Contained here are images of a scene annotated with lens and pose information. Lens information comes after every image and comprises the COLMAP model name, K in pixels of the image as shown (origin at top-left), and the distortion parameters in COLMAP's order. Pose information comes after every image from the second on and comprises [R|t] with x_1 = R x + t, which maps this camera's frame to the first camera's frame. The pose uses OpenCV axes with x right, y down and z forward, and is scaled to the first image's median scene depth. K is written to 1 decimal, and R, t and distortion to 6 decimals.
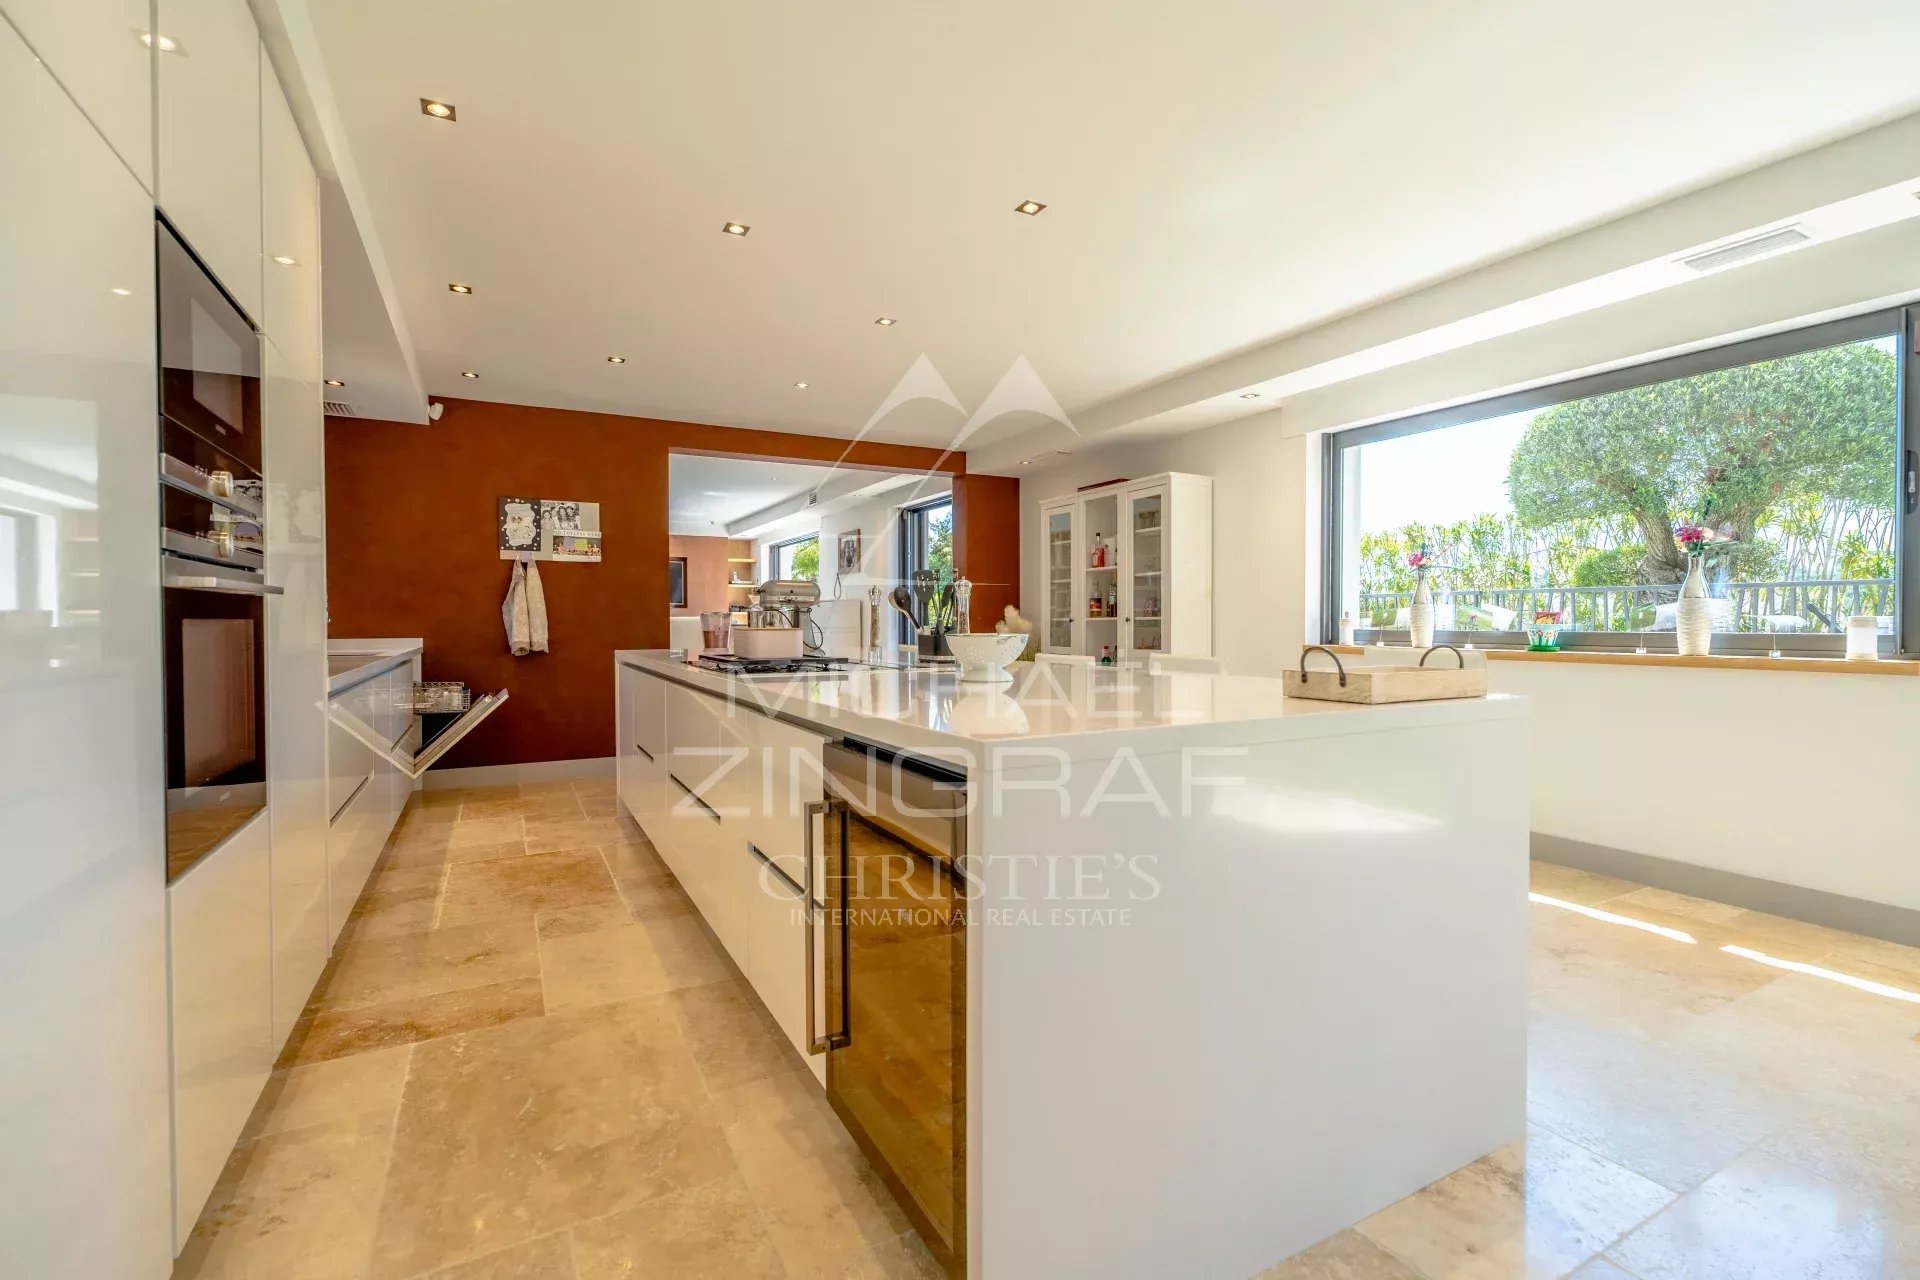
lens RADIAL K [[855.2, 0, 960.4], [0, 855.2, 636.9], [0, 0, 1]] dist [-0.003581, -0.001055]
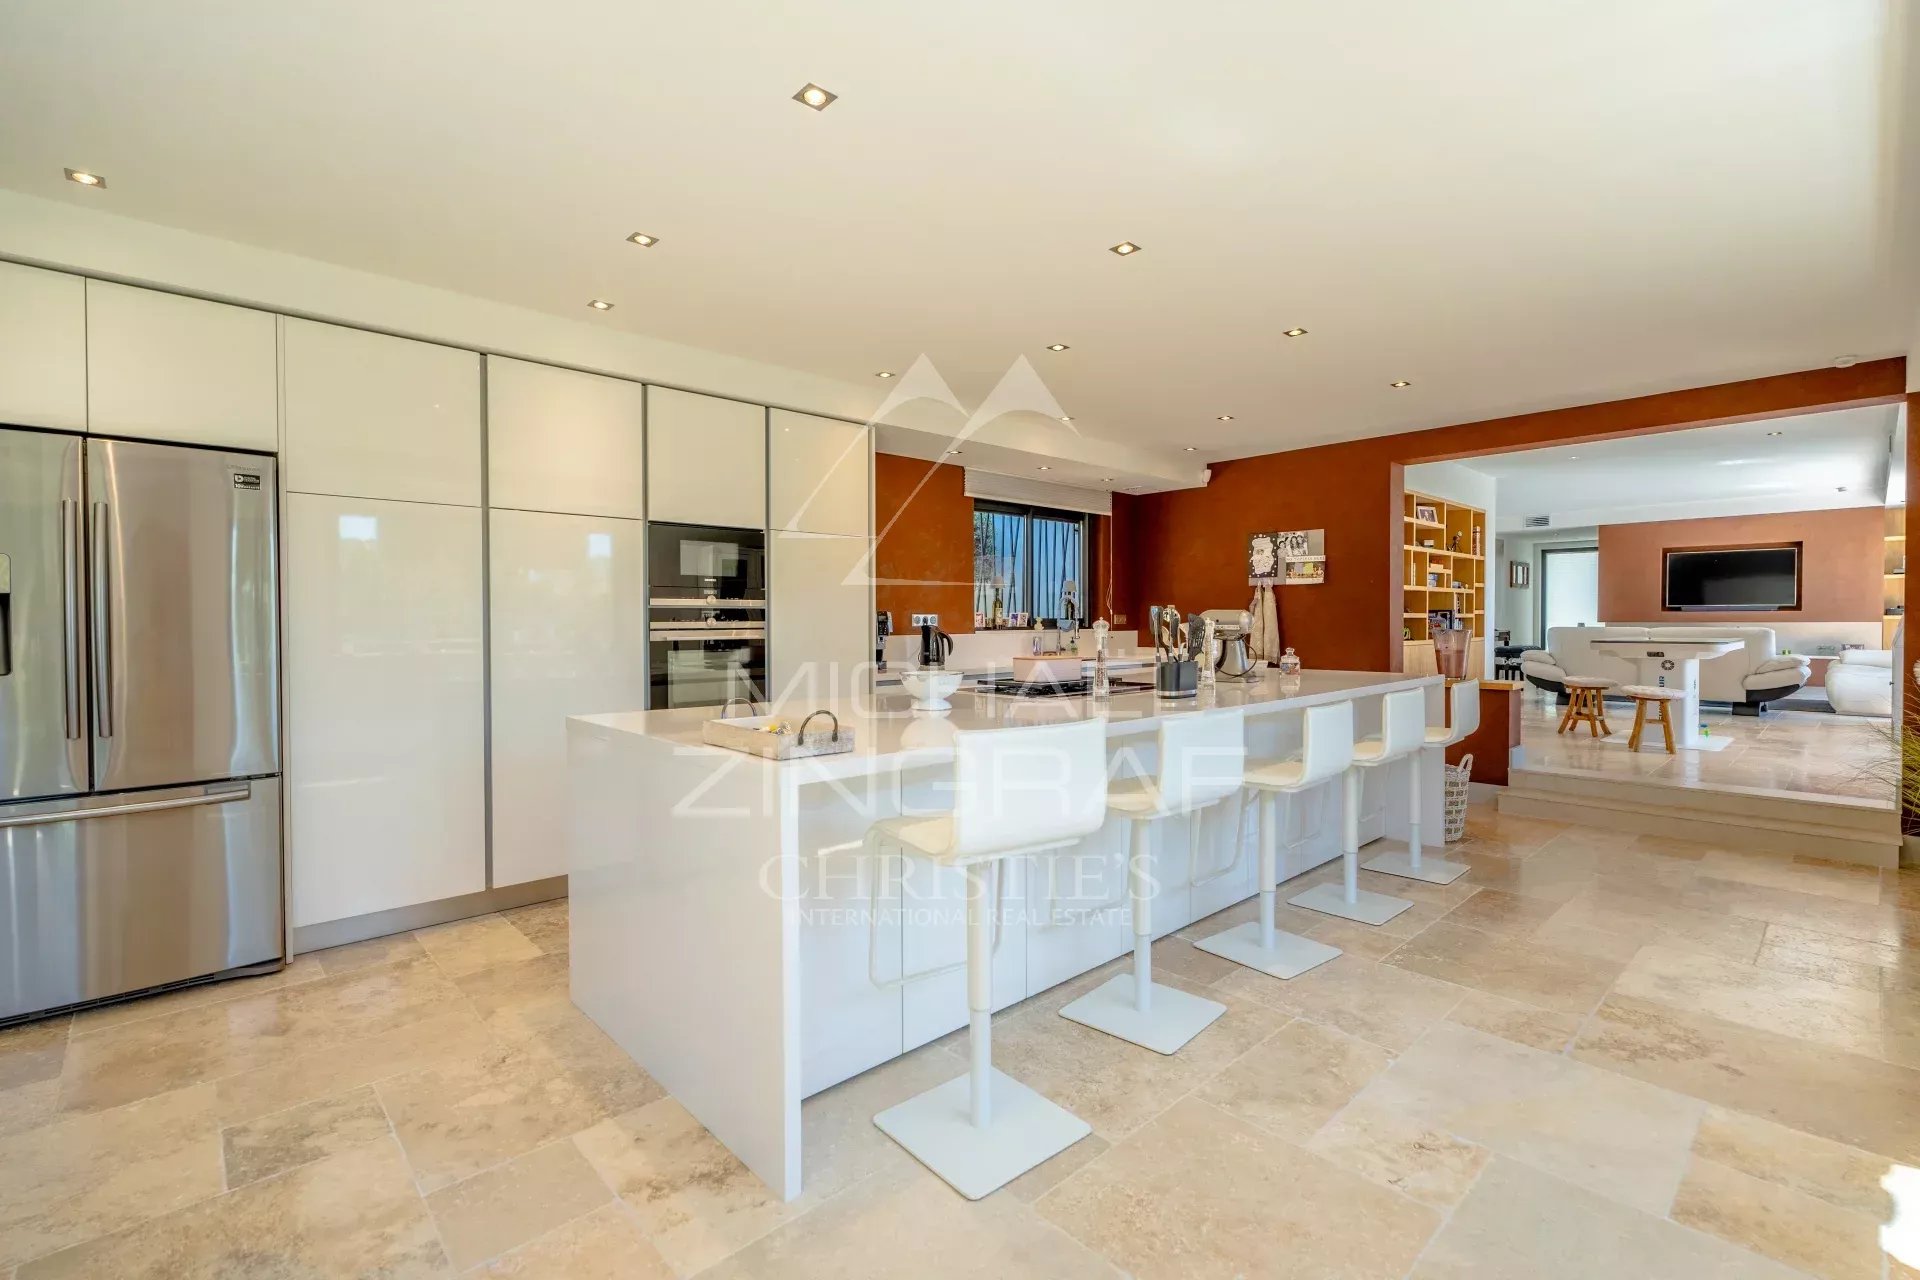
lens RADIAL K [[855.2, 0, 964.3], [0, 855.2, 632.7], [0, 0, 1]] dist [-0.003581, -0.001055]
pose [[0.239558, 0.018471, -0.970706, 0.540209], [-0.015904, 0.999760, 0.015099, -0.034840], [0.970752, 0.011821, 0.239794, 0.307638]]
